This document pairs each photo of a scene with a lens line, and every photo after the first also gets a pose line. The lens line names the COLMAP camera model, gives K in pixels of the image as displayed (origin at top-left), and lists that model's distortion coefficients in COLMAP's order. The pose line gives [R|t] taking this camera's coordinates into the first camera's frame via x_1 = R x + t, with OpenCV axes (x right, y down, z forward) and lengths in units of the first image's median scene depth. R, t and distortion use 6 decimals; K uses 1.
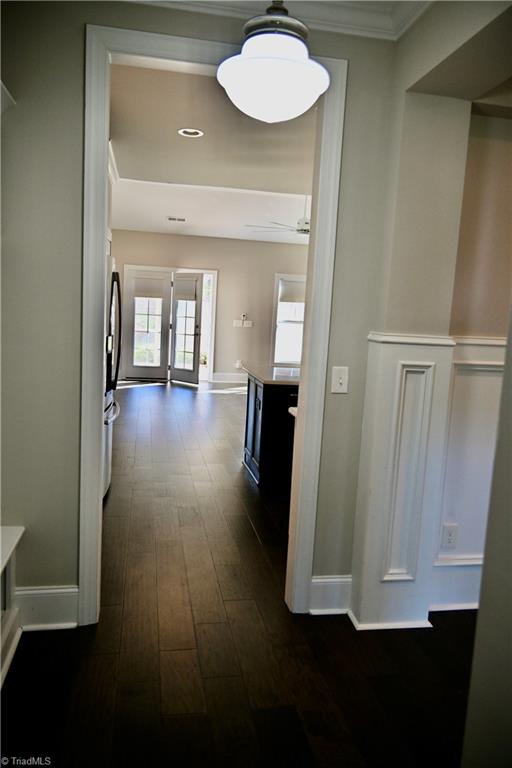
lens RADIAL K [[580.8, 0, 254.8], [0, 580.8, 384.7], [0, 0, 1]] dist [0.026171, -0.038828]
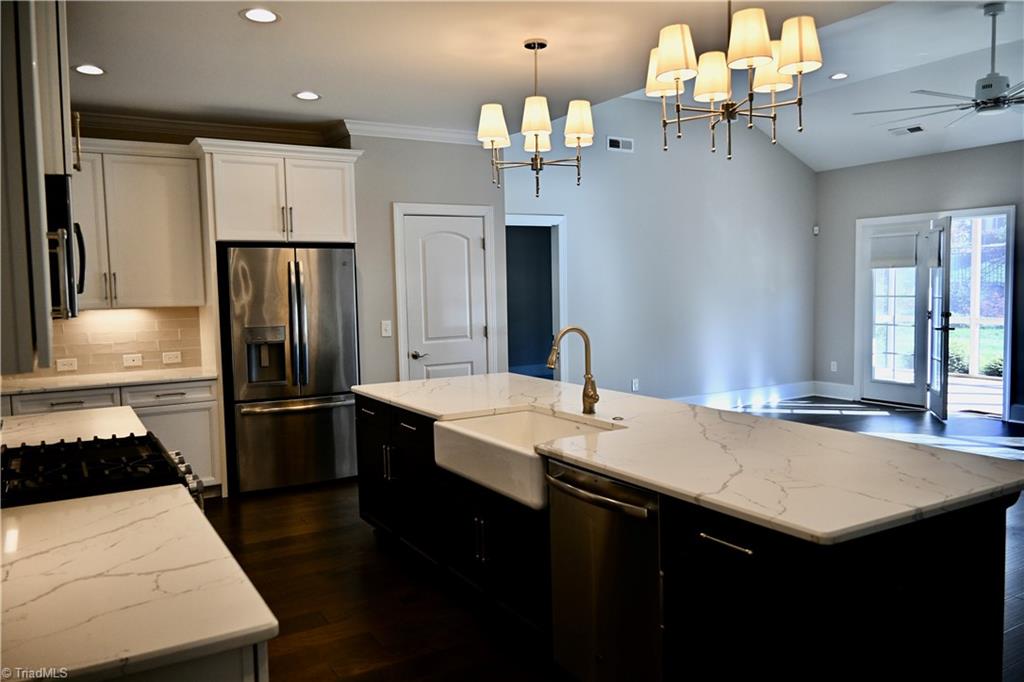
lens RADIAL K [[774.4, 0, 511.6], [0, 774.4, 337.4], [0, 0, 1]] dist [0.026171, -0.038828]
pose [[0.340640, 0.010268, -0.940138, 0.431237], [-0.098078, 0.994873, -0.024670, -0.019529], [0.935064, 0.100611, 0.339901, 0.362438]]
